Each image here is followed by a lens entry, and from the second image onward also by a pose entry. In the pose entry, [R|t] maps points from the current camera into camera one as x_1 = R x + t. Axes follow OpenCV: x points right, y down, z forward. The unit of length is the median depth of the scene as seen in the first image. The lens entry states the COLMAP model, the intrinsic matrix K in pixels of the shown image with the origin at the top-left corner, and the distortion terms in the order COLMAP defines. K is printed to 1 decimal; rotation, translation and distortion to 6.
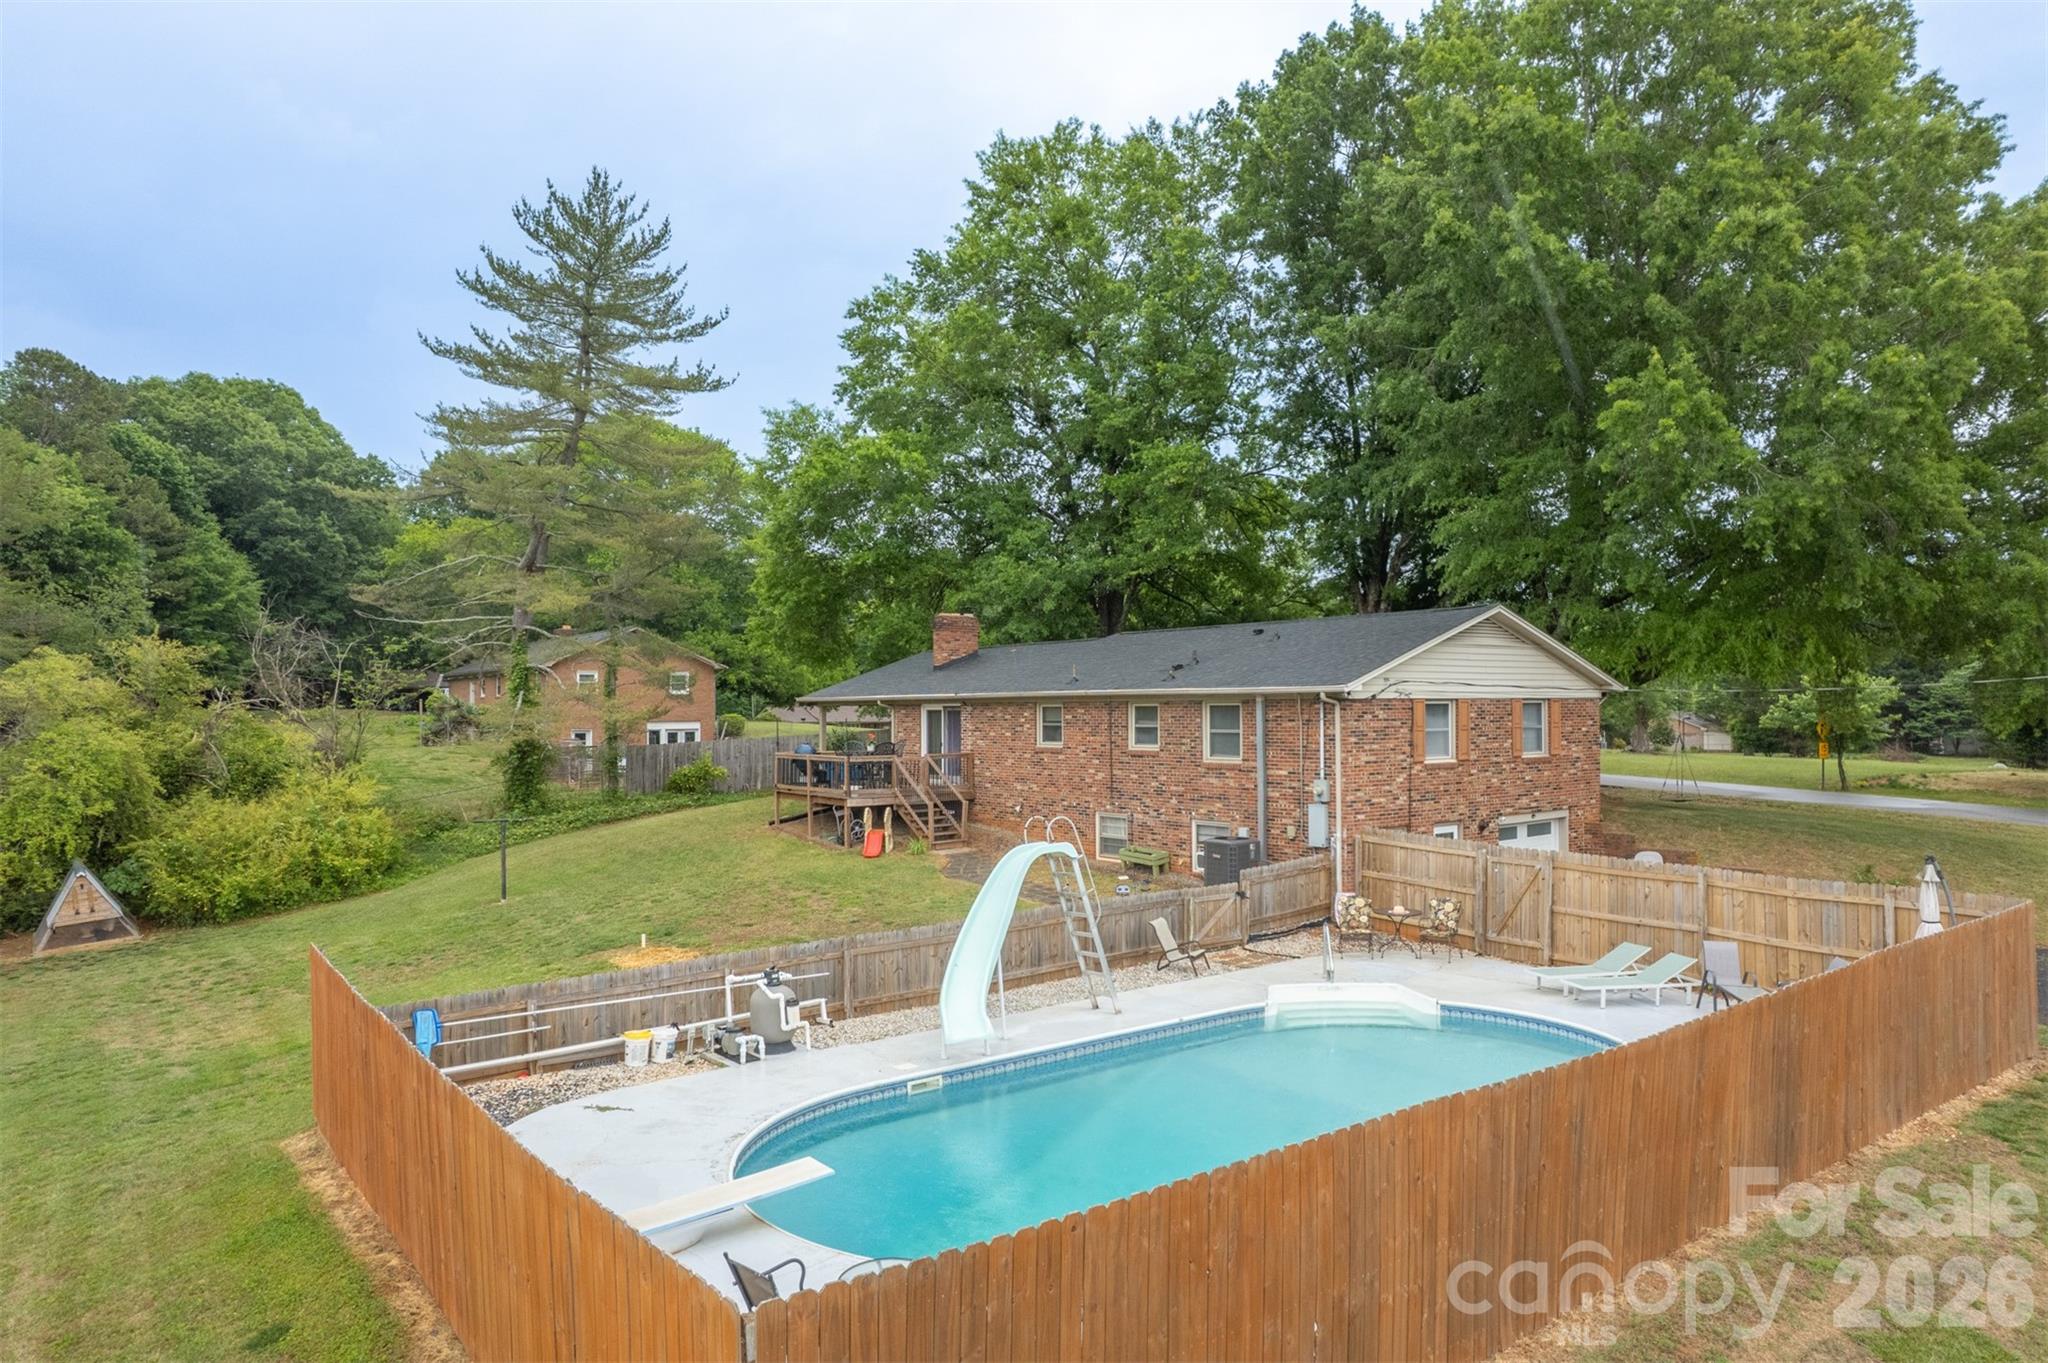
lens RADIAL K [[1304.9, 0, 1024.0], [0, 1304.9, 681.5], [0, 0, 1]] dist [-0.063457, 0.030180]
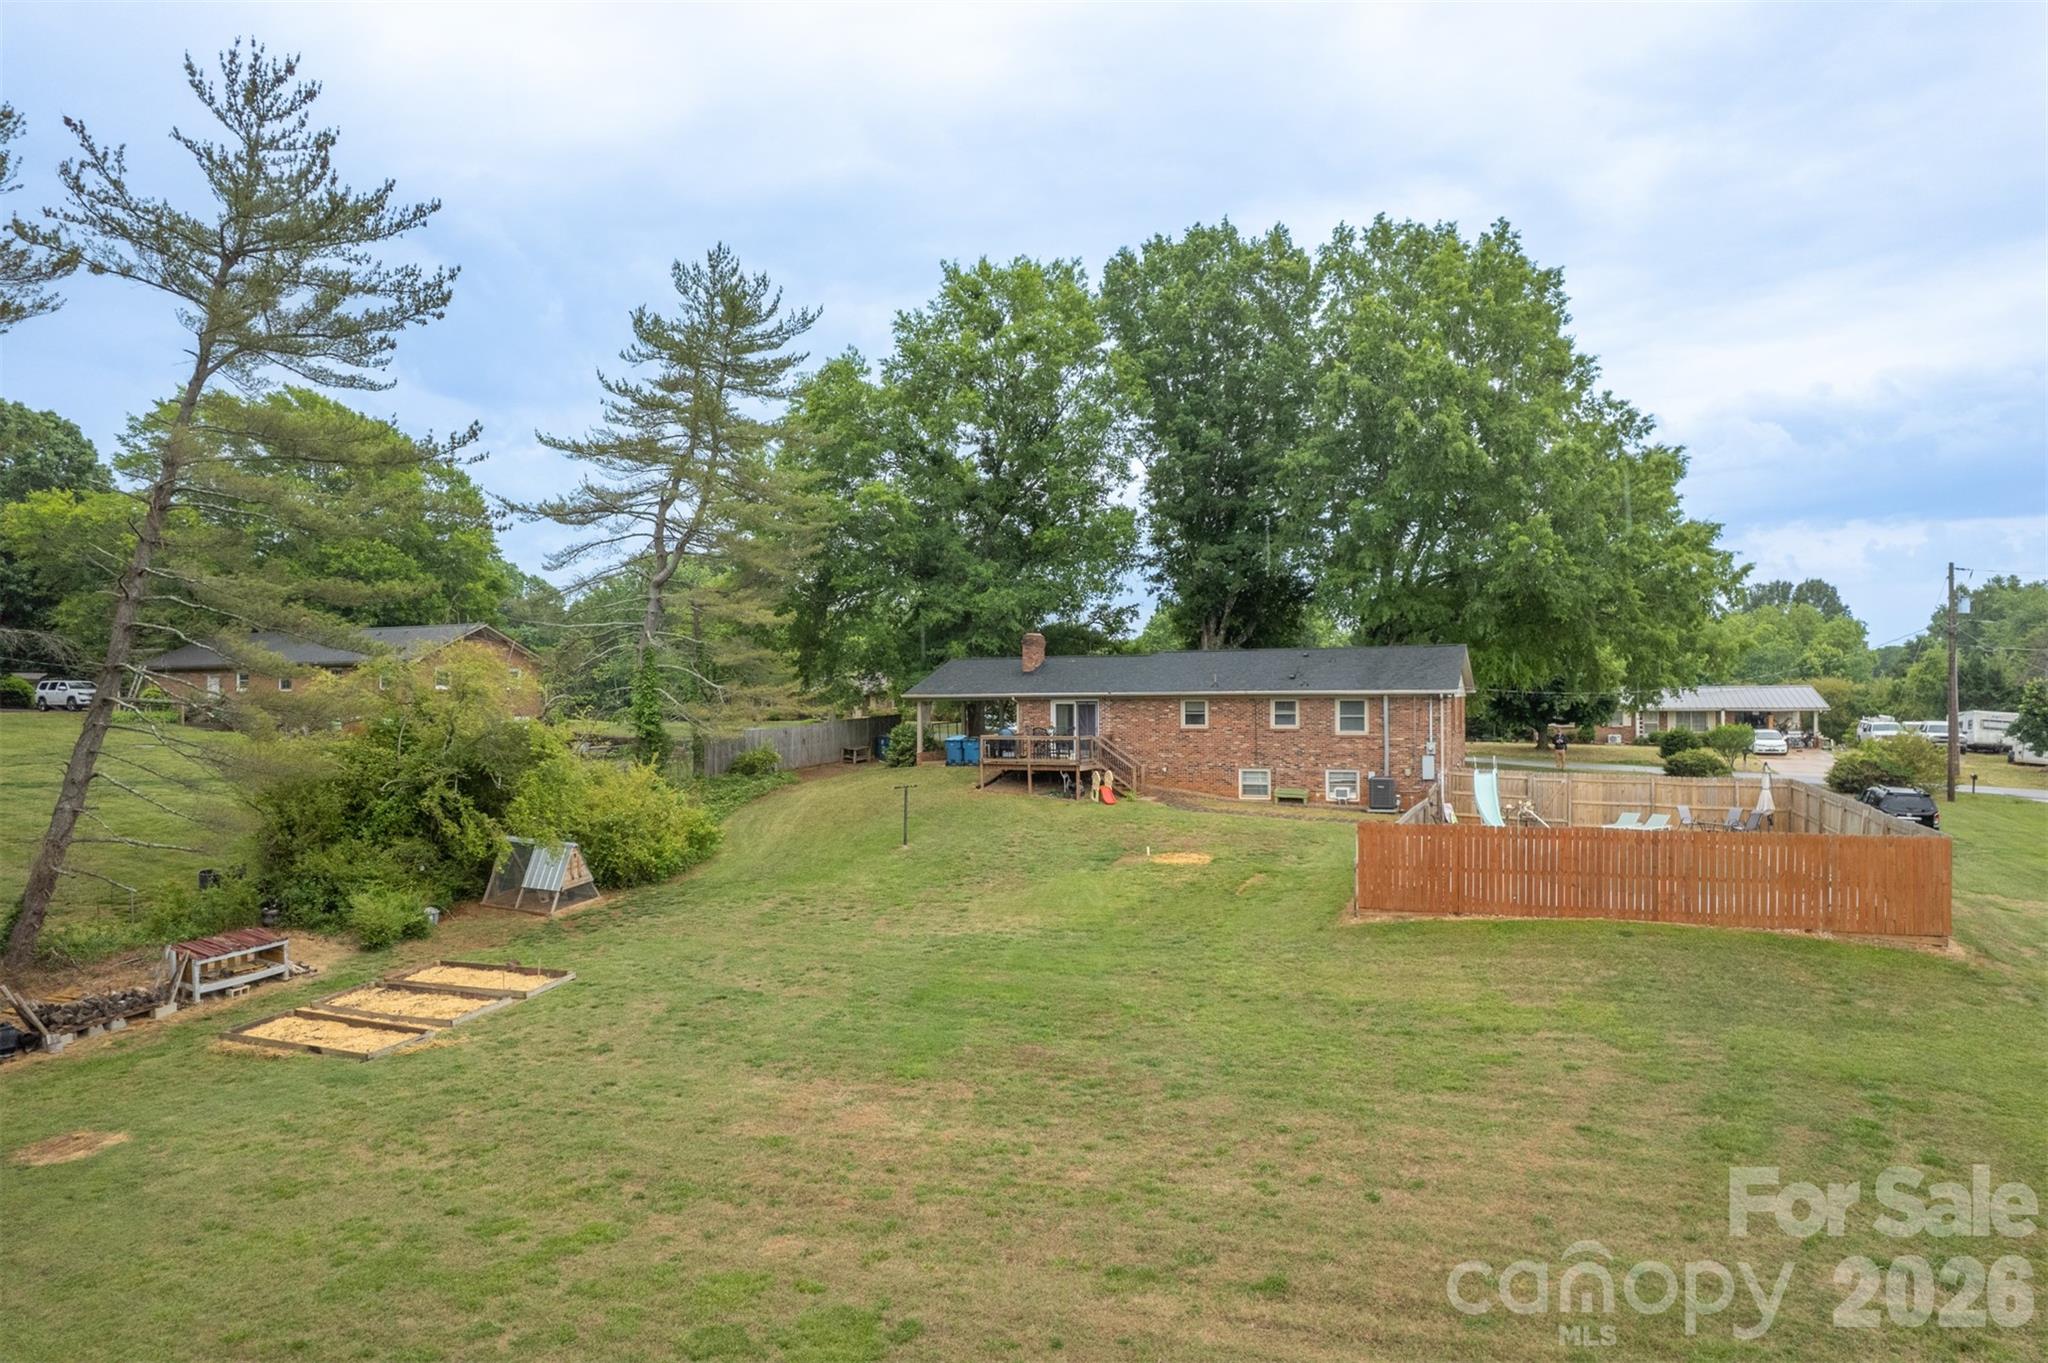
lens RADIAL K [[1304.9, 0, 1024.0], [0, 1304.9, 681.5], [0, 0, 1]] dist [-0.063457, 0.030180]
pose [[0.870541, 0.006935, 0.492048, -1.033123], [-0.009050, 0.999957, 0.001917, -0.005811], [-0.492013, -0.006121, 0.870566, -0.255207]]
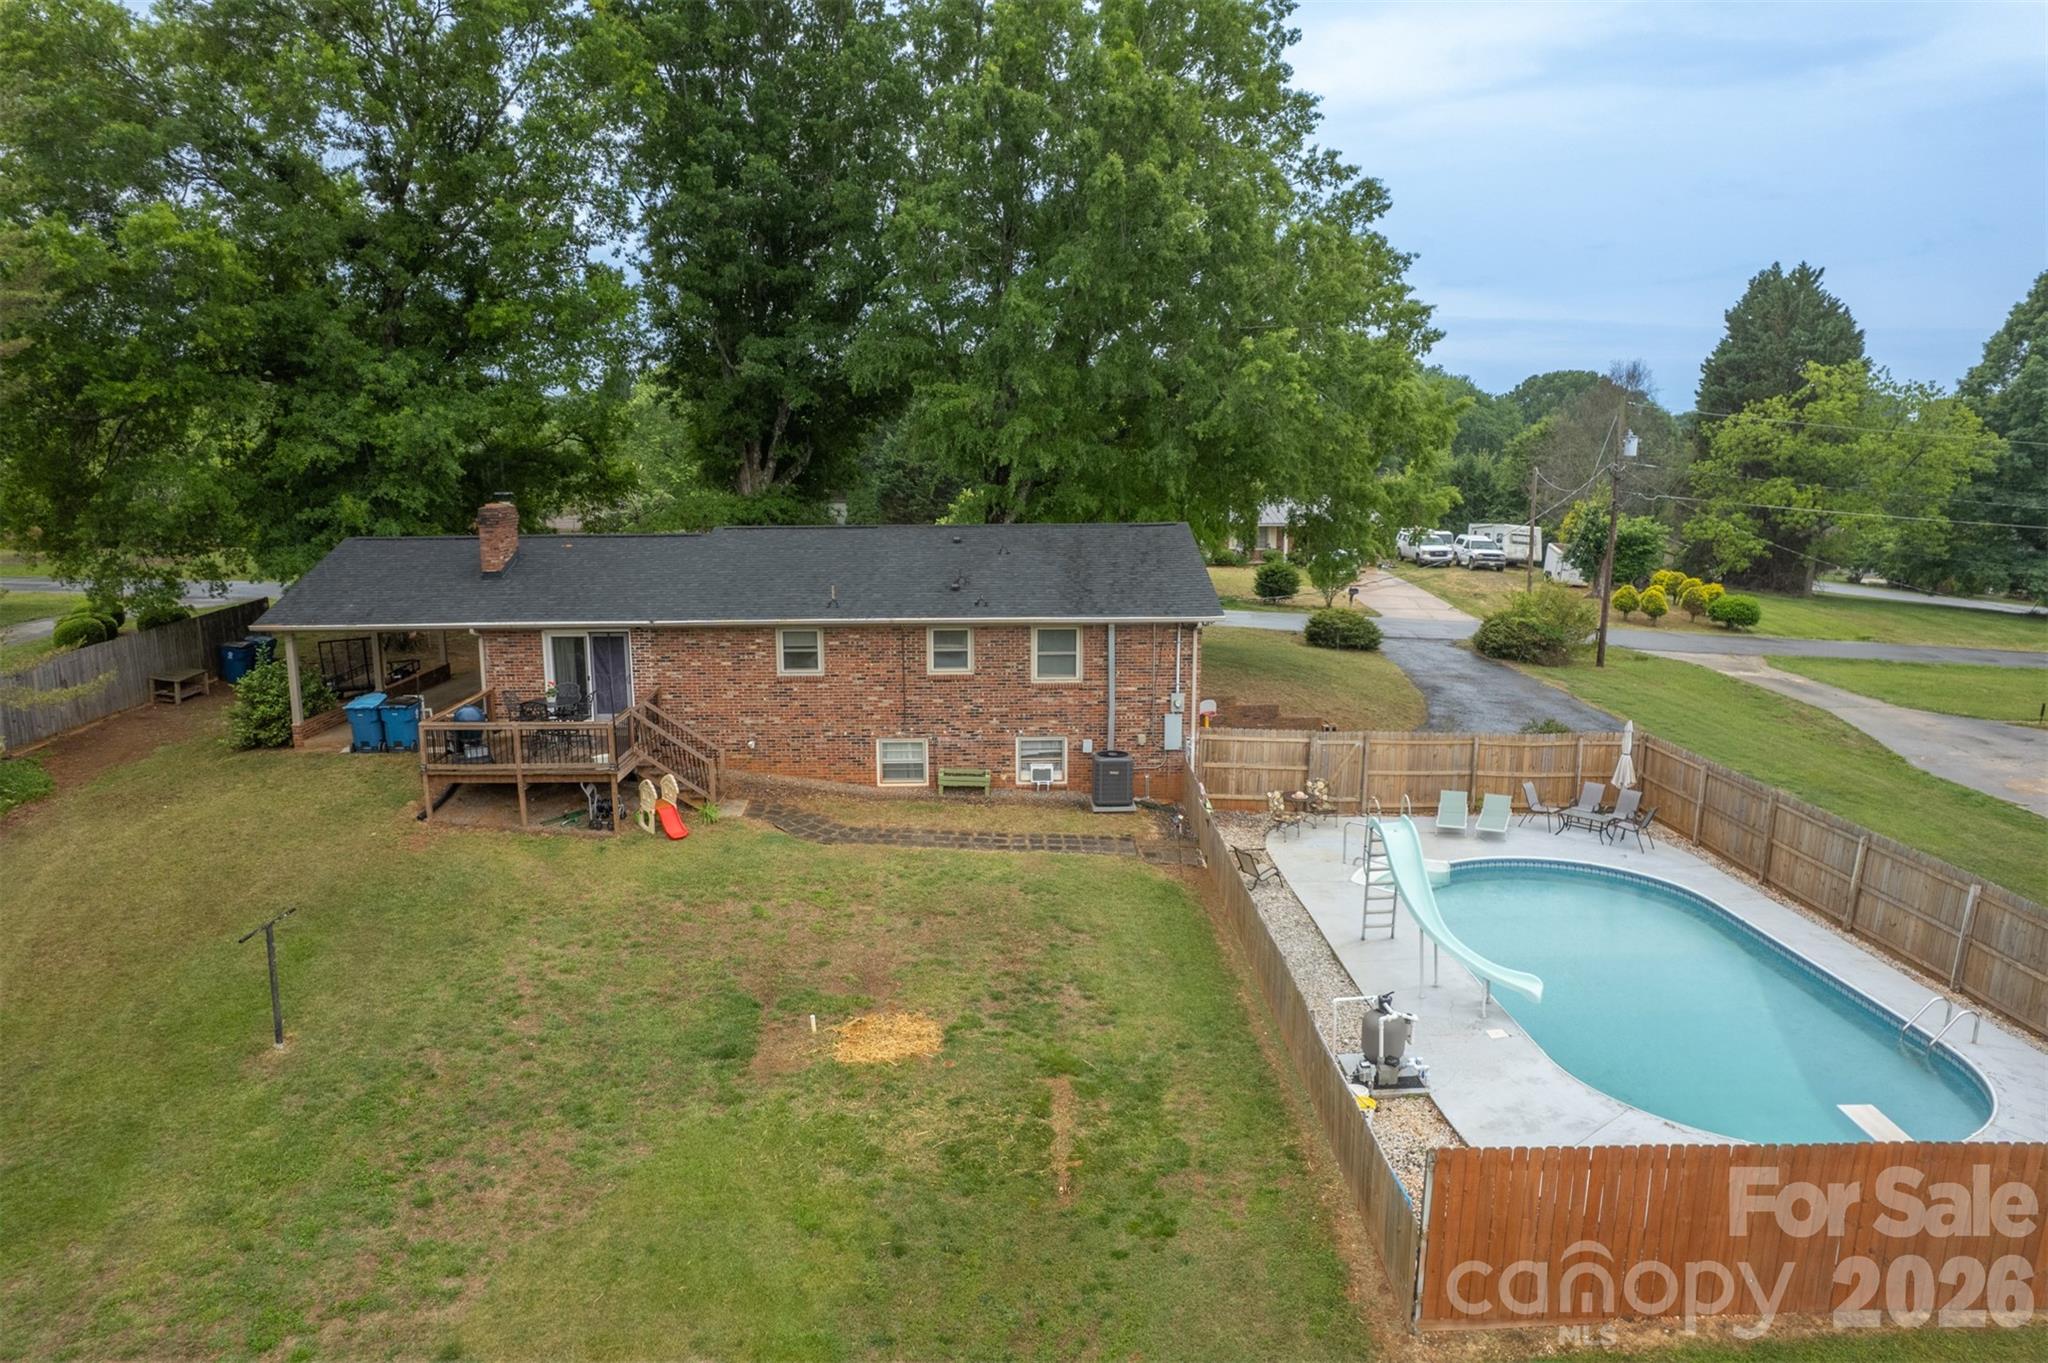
lens RADIAL K [[1296.6, 0, 1027.8], [0, 1296.6, 697.2], [0, 0, 1]] dist [-0.071960, 0.062815]
pose [[0.587808, -0.150358, 0.794905, -0.702706], [-0.016849, 0.980088, 0.197845, -0.134894], [-0.808825, -0.129689, 0.573571, 0.398405]]
